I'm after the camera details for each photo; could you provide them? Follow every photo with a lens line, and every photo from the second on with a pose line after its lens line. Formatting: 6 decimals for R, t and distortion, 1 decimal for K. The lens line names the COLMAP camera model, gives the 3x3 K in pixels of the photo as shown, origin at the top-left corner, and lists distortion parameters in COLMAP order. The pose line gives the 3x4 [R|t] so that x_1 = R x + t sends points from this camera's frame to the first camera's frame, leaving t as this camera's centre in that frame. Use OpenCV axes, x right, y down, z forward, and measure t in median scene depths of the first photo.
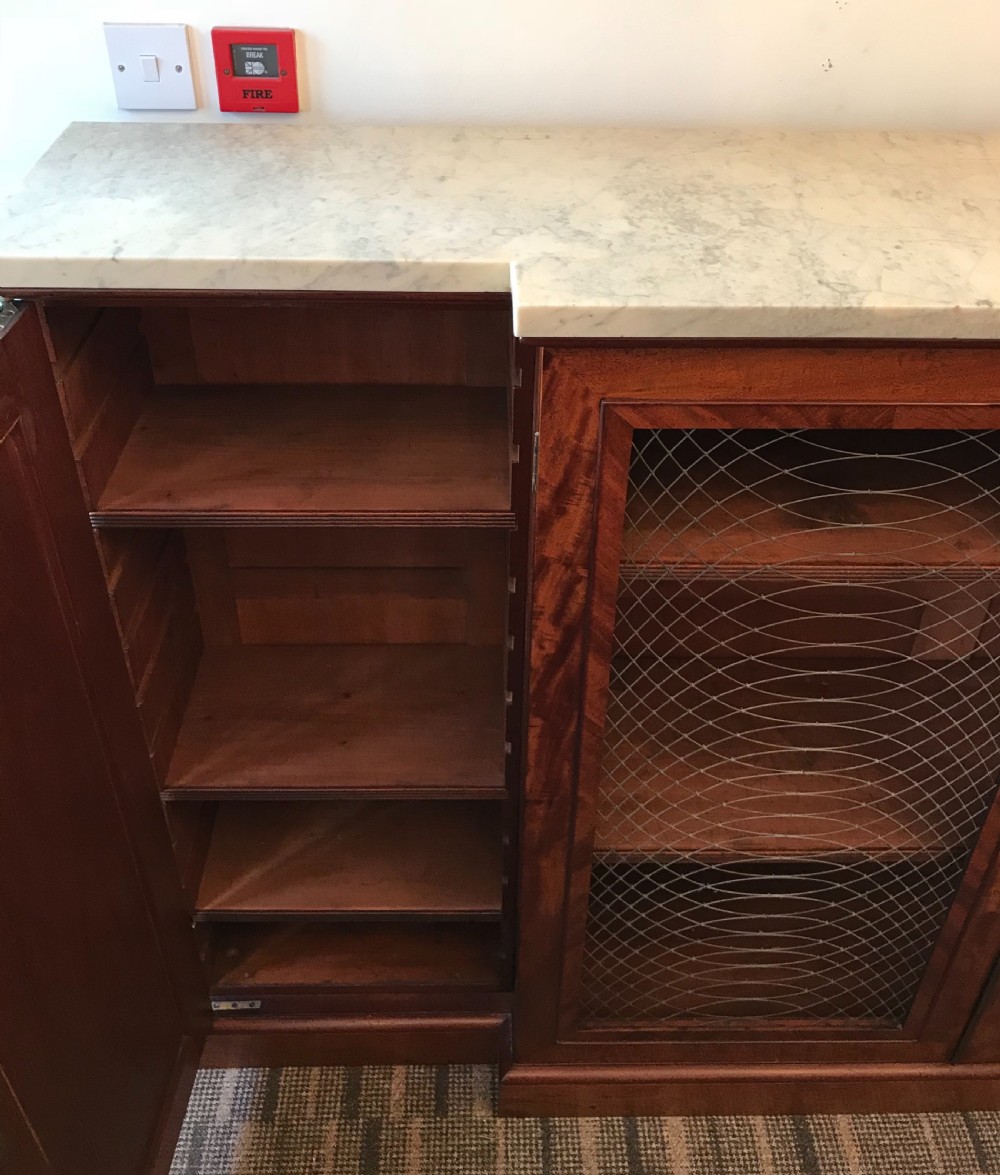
lens RADIAL K [[1124.0, 0, 512.8], [0, 1124.0, 492.6], [0, 0, 1]] dist [0.070831, -0.096580]
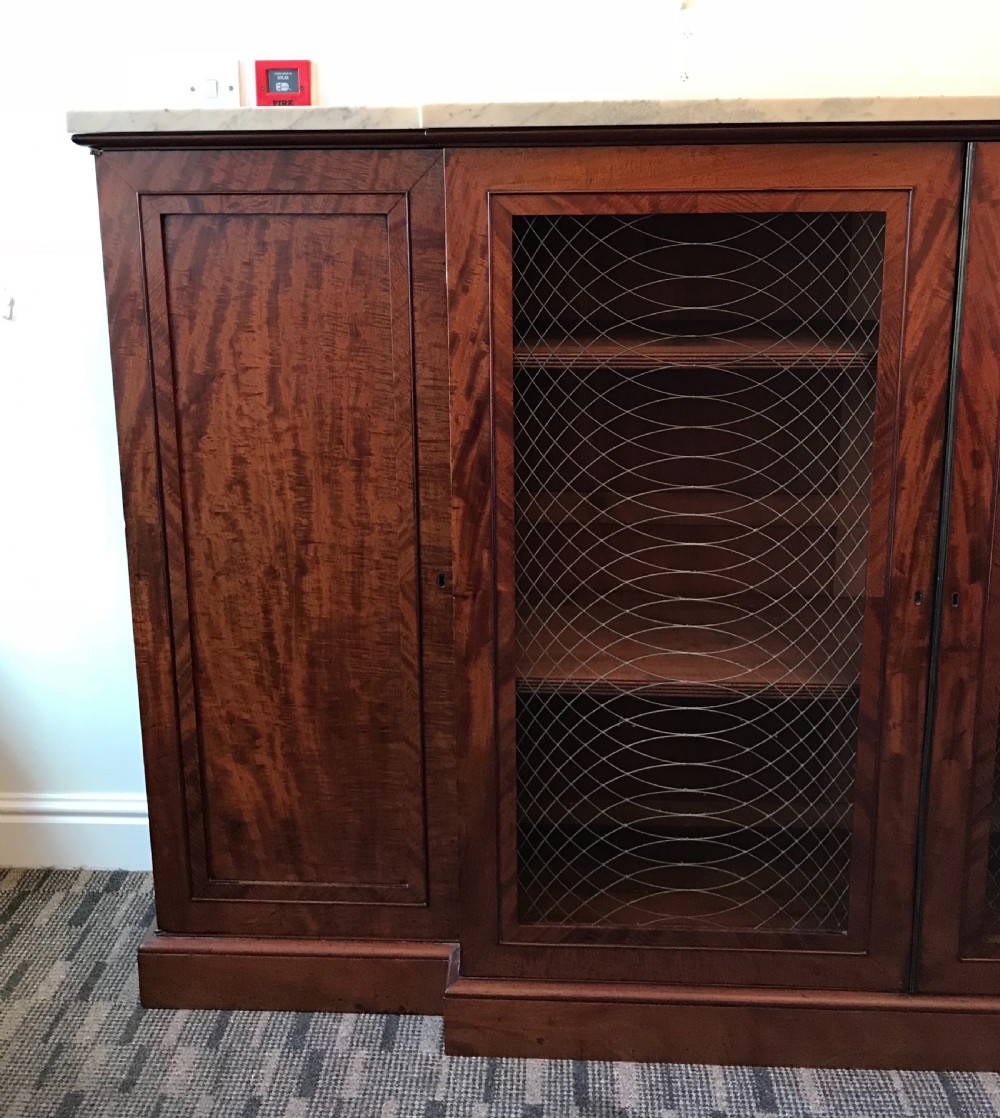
lens RADIAL K [[1186.7, 0, 502.4], [0, 1186.7, 404.8], [0, 0, 1]] dist [0.062306, -0.085099]
pose [[0.996641, -0.013379, -0.080797, 0.130238], [-0.020248, 0.915688, -0.401379, 0.462985], [0.079355, 0.401666, 0.912341, -0.157974]]
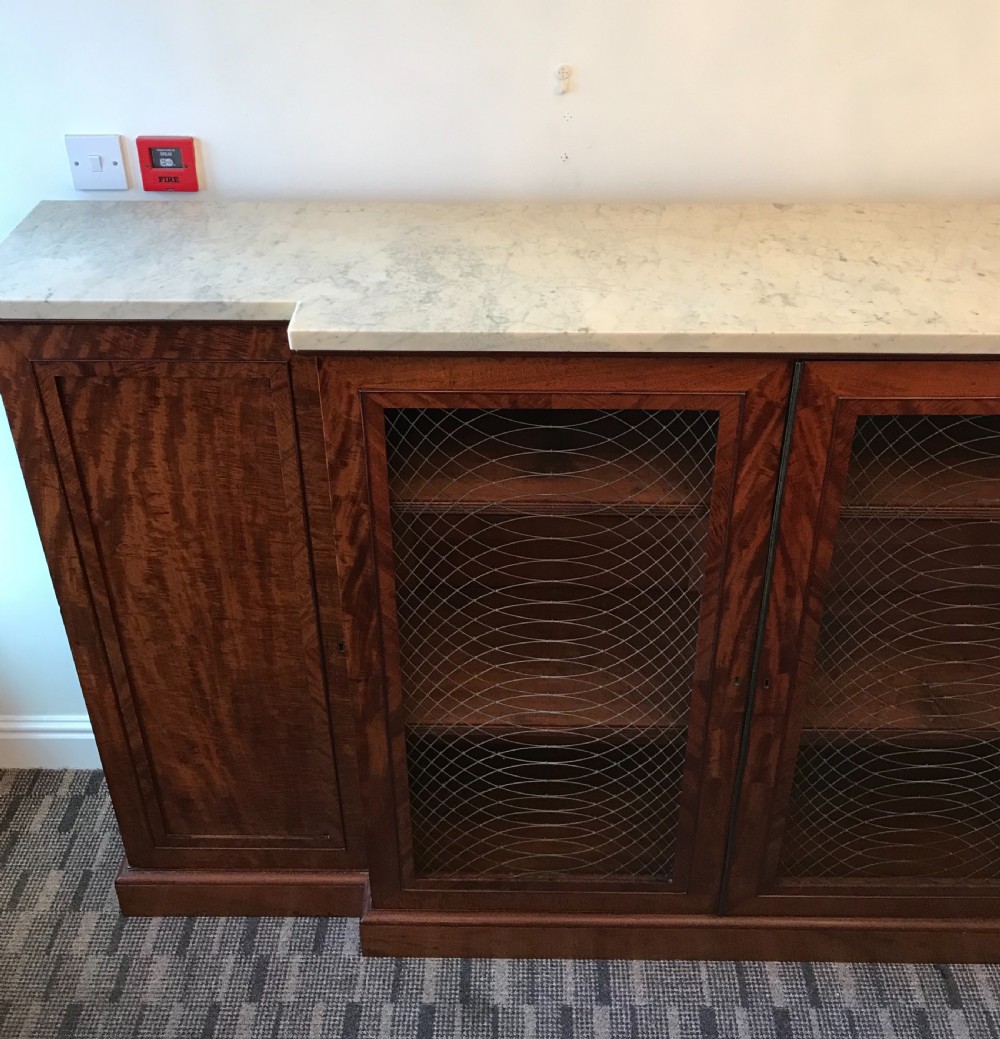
lens RADIAL K [[1141.7, 0, 519.3], [0, 1141.7, 383.1], [0, 0, 1]] dist [0.052235, -0.062471]
pose [[0.999241, 0.000333, -0.038963, 0.216452], [-0.003632, 0.996406, -0.084625, 0.023929], [0.038795, 0.084702, 0.995651, -0.327751]]
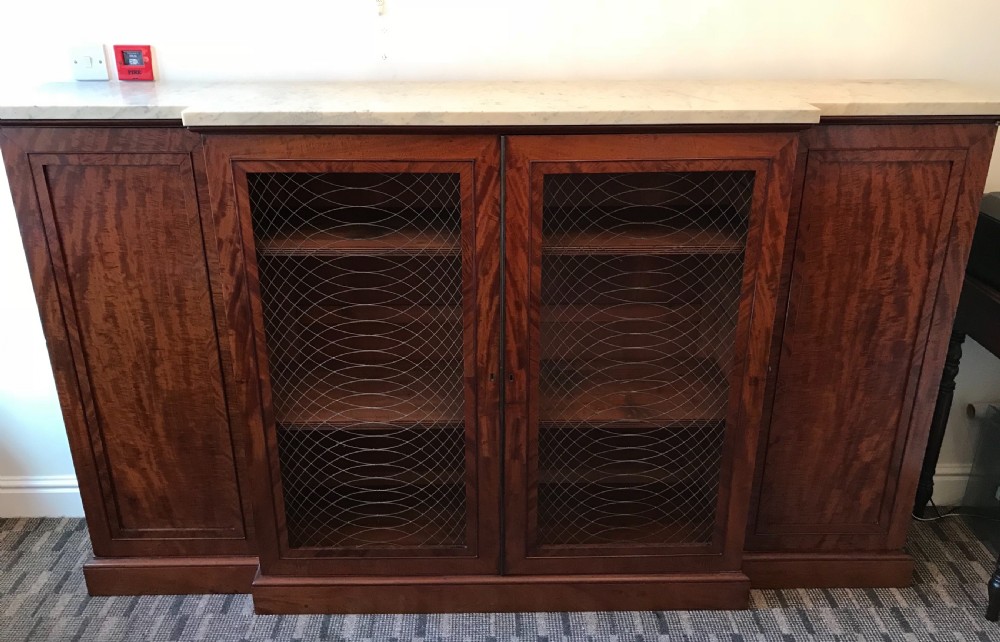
lens RADIAL K [[831.8, 0, 496.7], [0, 831.8, 292.4], [0, 0, 1]] dist [0.011255, 0.003335]
pose [[0.999710, -0.015674, -0.018286, 0.412617], [0.010869, 0.971149, -0.238226, 0.382362], [0.021492, 0.237959, 0.971037, -0.405690]]
